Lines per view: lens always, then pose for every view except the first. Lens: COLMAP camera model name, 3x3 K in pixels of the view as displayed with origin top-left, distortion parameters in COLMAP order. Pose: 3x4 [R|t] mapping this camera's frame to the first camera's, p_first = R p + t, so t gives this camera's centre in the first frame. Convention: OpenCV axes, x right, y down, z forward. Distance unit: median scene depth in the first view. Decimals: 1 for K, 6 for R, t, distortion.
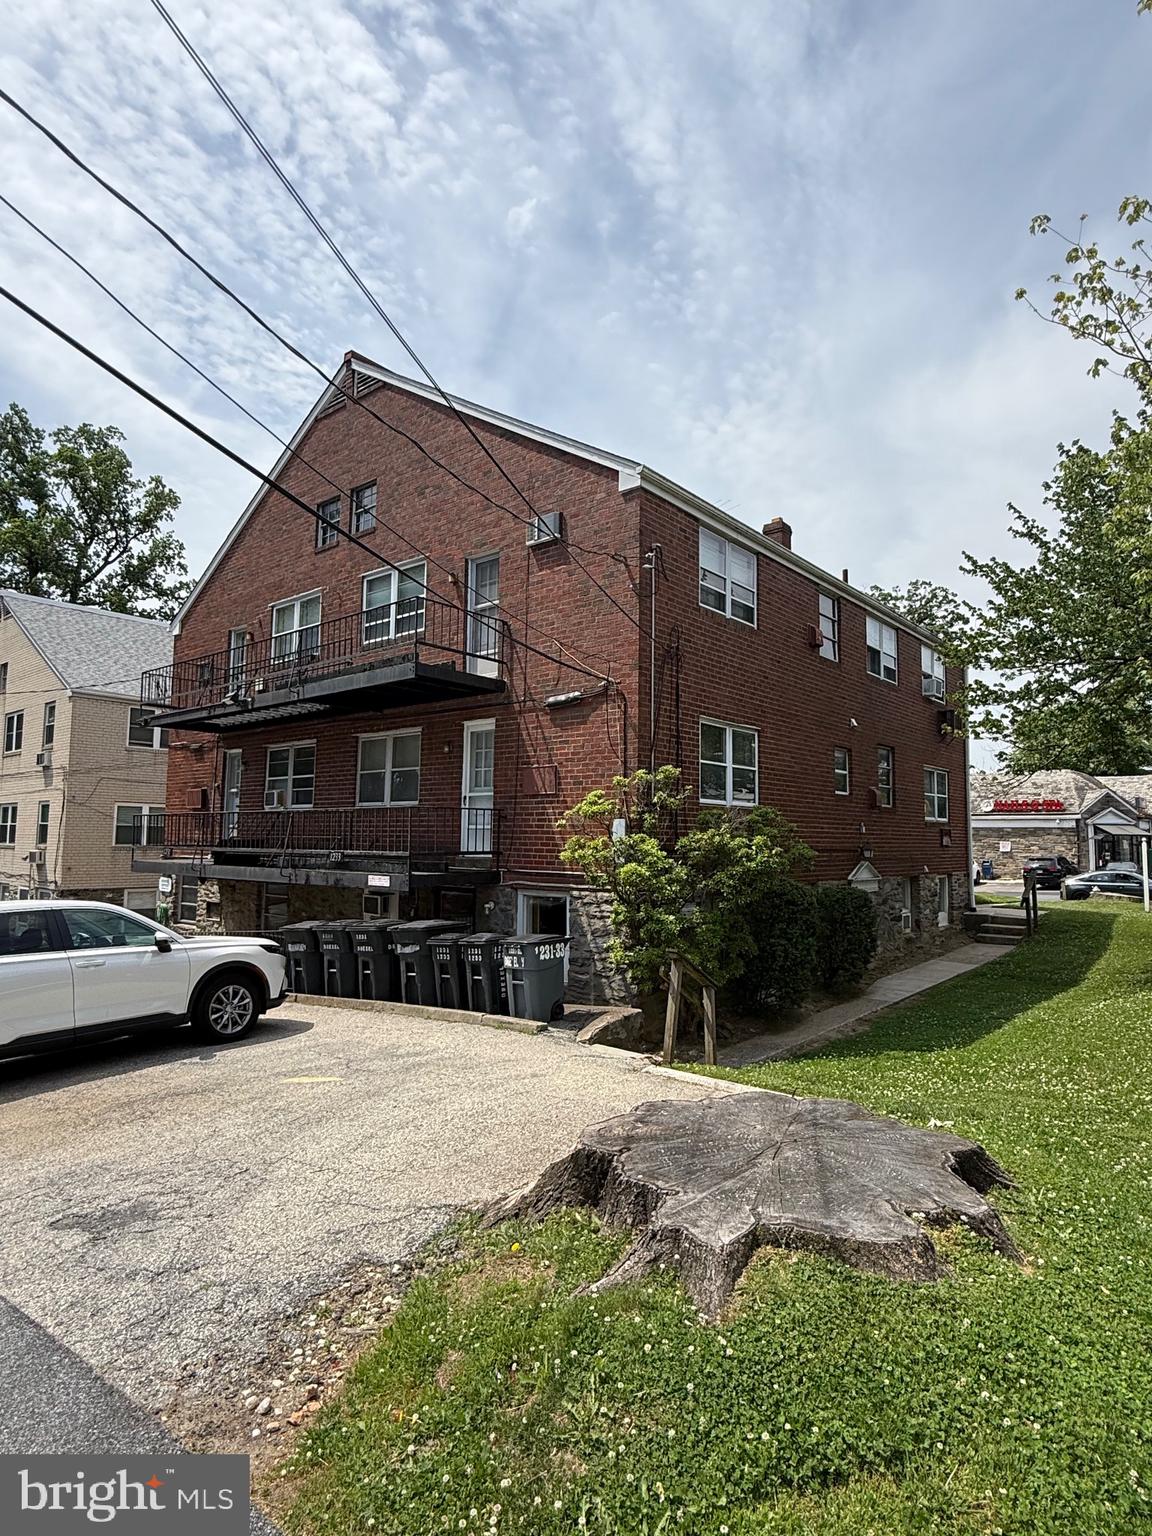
lens RADIAL K [[854.1, 0, 576.3], [0, 854.1, 767.6], [0, 0, 1]] dist [-0.005908, 0.001273]
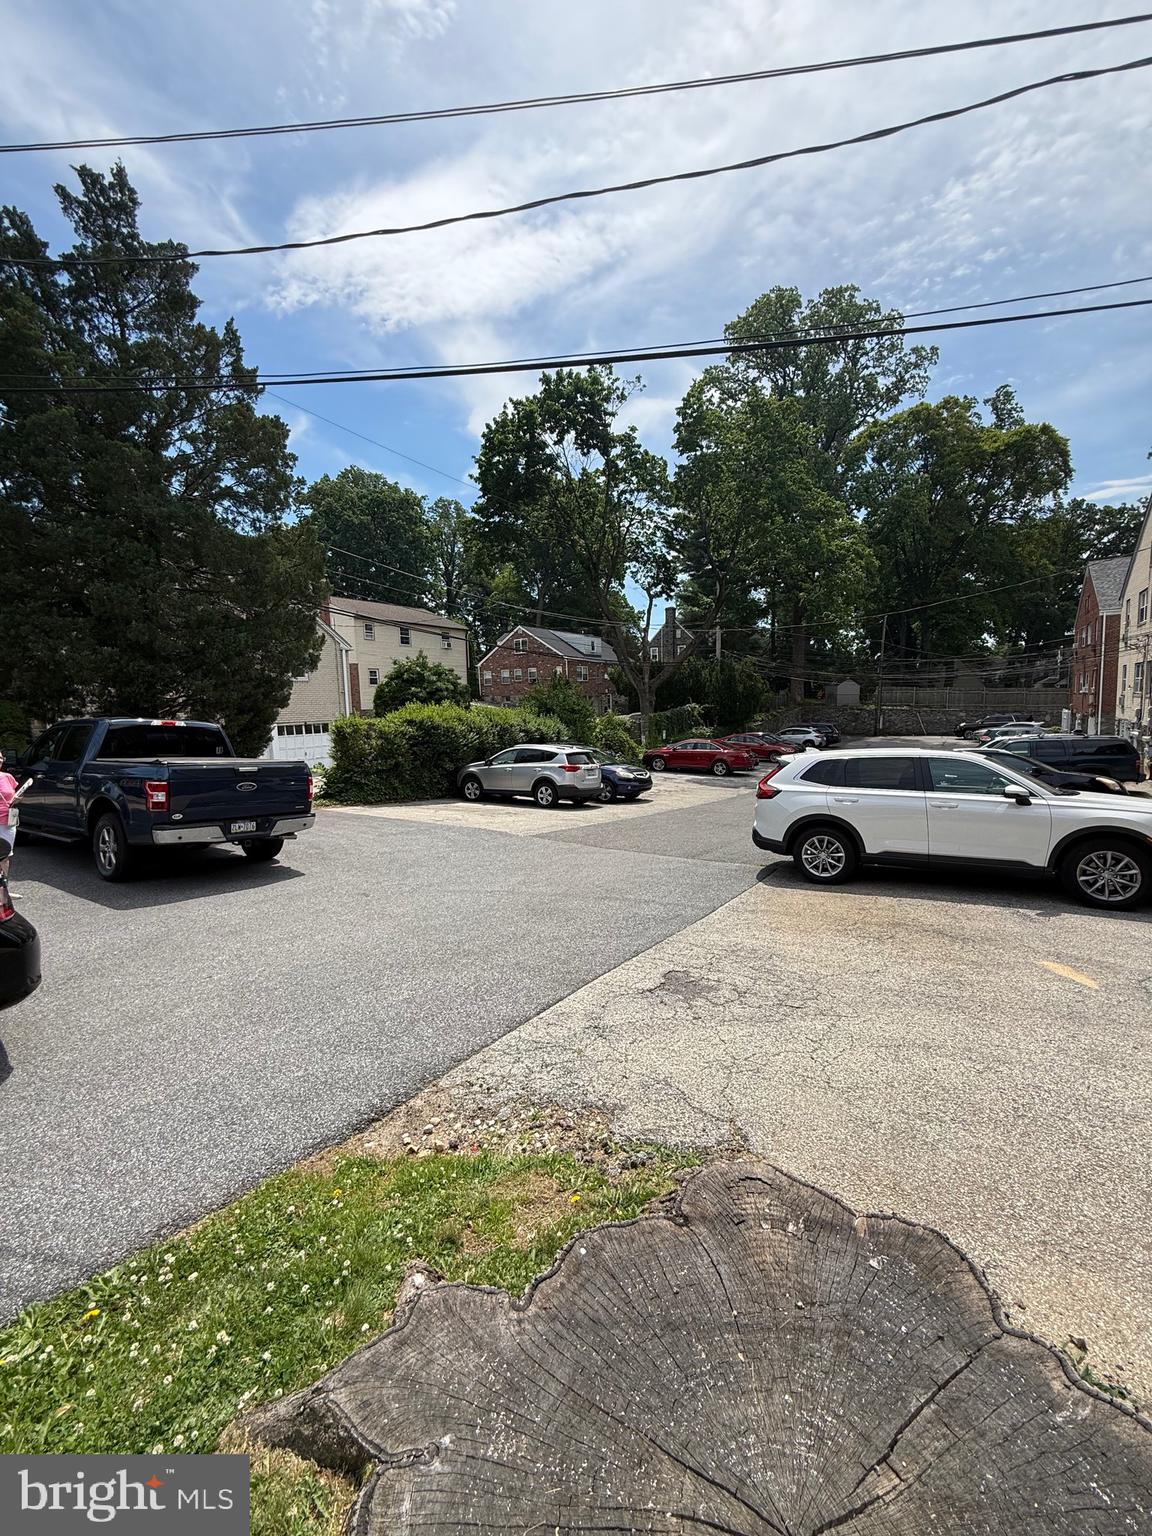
lens RADIAL K [[616.1, 0, 582.9], [0, 616.1, 762.9], [0, 0, 1]] dist [-0.000498, 0.000126]
pose [[0.119377, 0.085116, -0.989194, 0.197224], [0.115378, 0.988379, 0.098970, 0.027749], [0.986122, -0.125946, 0.108169, 0.390898]]
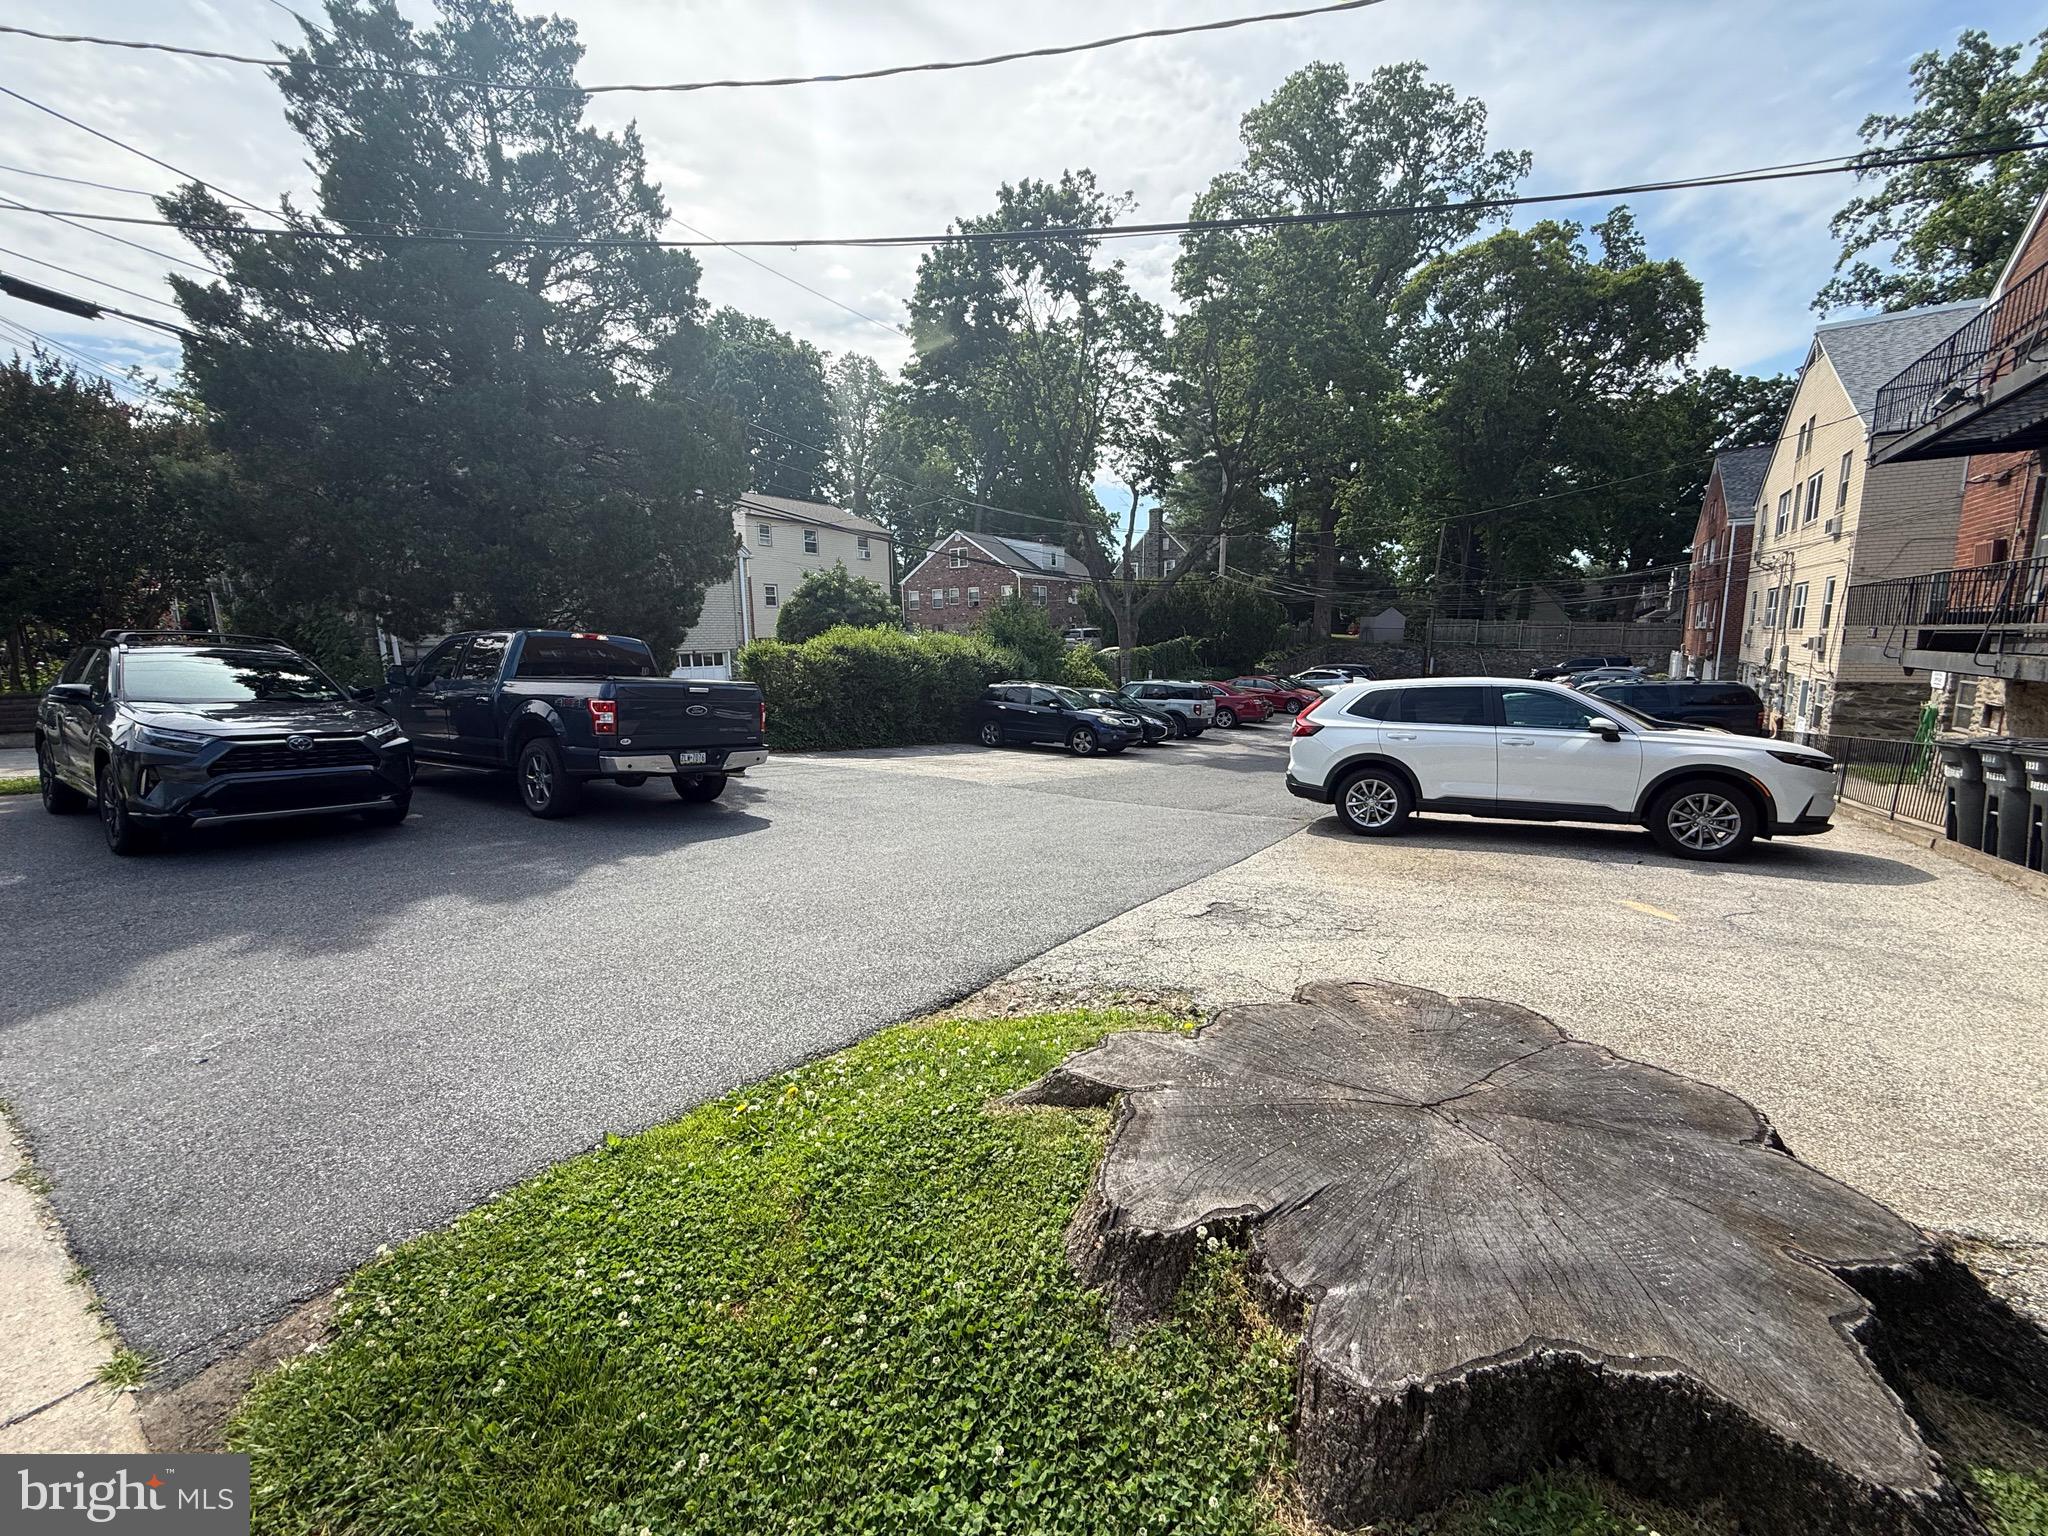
lens RADIAL K [[821.4, 0, 1026.1], [0, 821.4, 769.3], [0, 0, 1]] dist [-0.000498, 0.000126]
pose [[0.116176, 0.146685, -0.982337, 0.302082], [0.102360, 0.982000, 0.158740, 0.044789], [0.987940, -0.118993, 0.099070, 0.300491]]
